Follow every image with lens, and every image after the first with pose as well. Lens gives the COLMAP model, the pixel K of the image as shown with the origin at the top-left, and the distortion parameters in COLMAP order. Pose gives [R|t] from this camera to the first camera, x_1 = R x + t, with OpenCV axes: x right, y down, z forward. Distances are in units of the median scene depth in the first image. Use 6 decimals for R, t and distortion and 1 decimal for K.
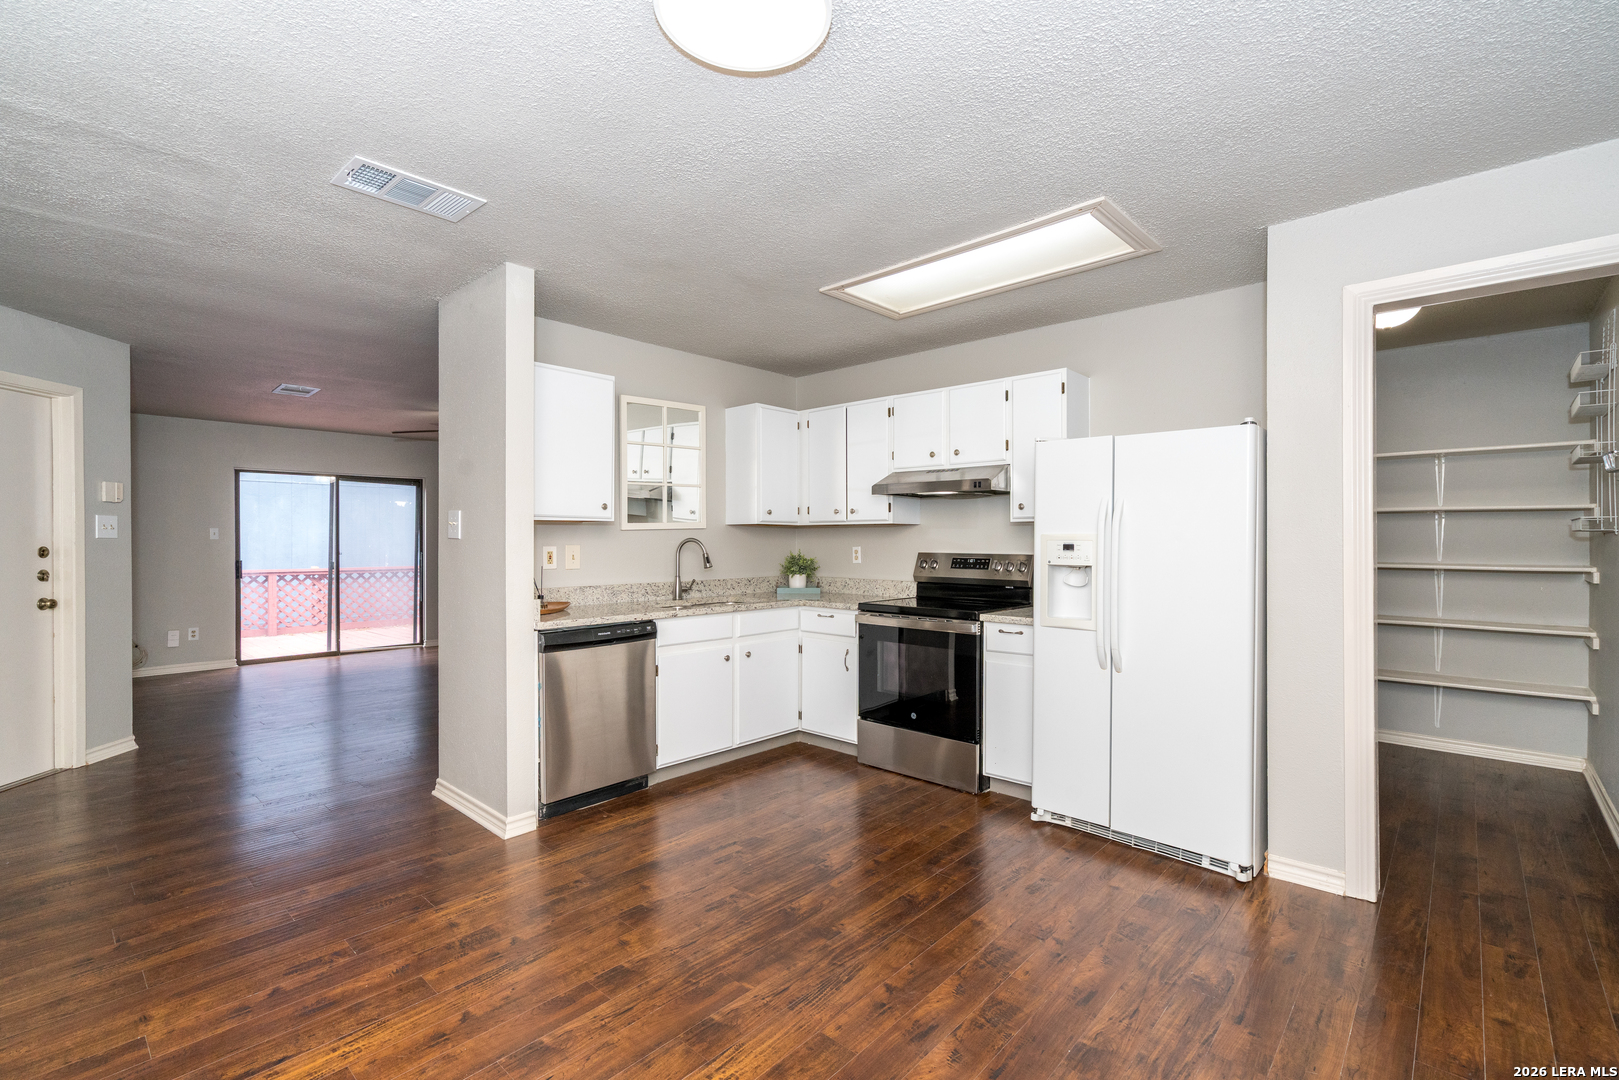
lens RADIAL K [[725.2, 0, 811.9], [0, 725.2, 531.6], [0, 0, 1]] dist [-0.005145, 0.000699]
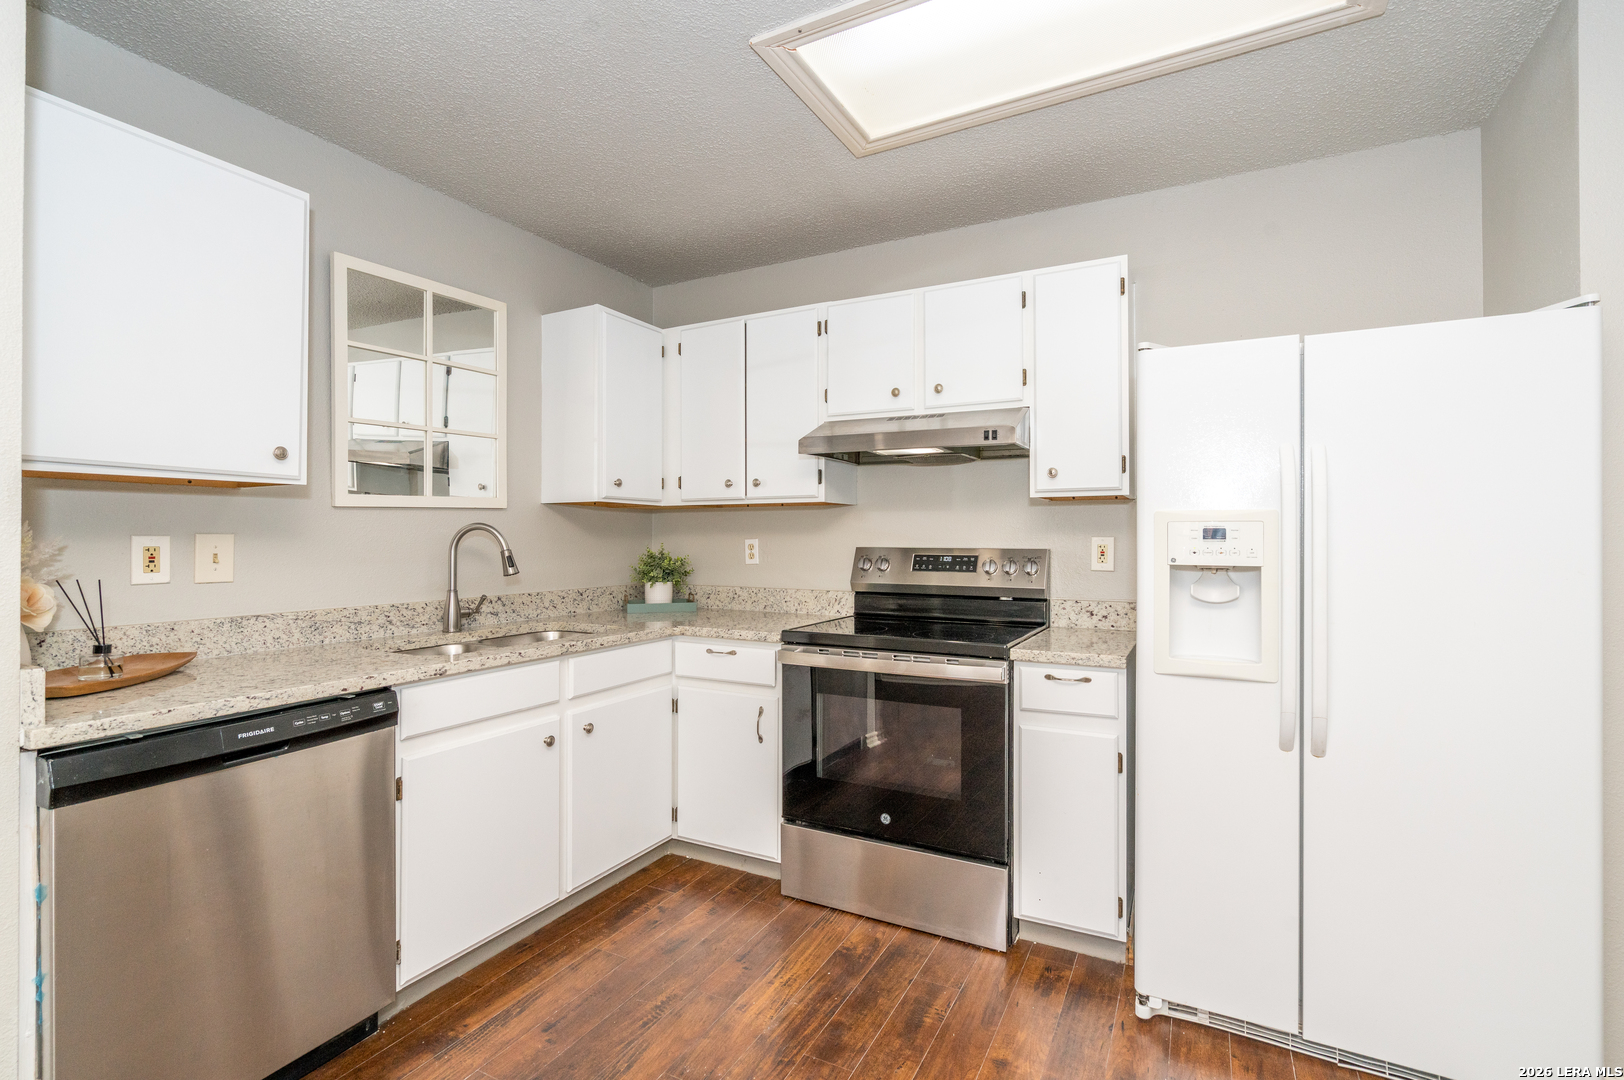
lens RADIAL K [[727.4, 0, 841.0], [0, 727.4, 532.1], [0, 0, 1]] dist [-0.005145, 0.000699]
pose [[0.957697, 0.002581, 0.287768, -0.066339], [-0.003484, 0.999990, 0.002624, 0.015363], [-0.287758, -0.003515, 0.957697, 0.424161]]
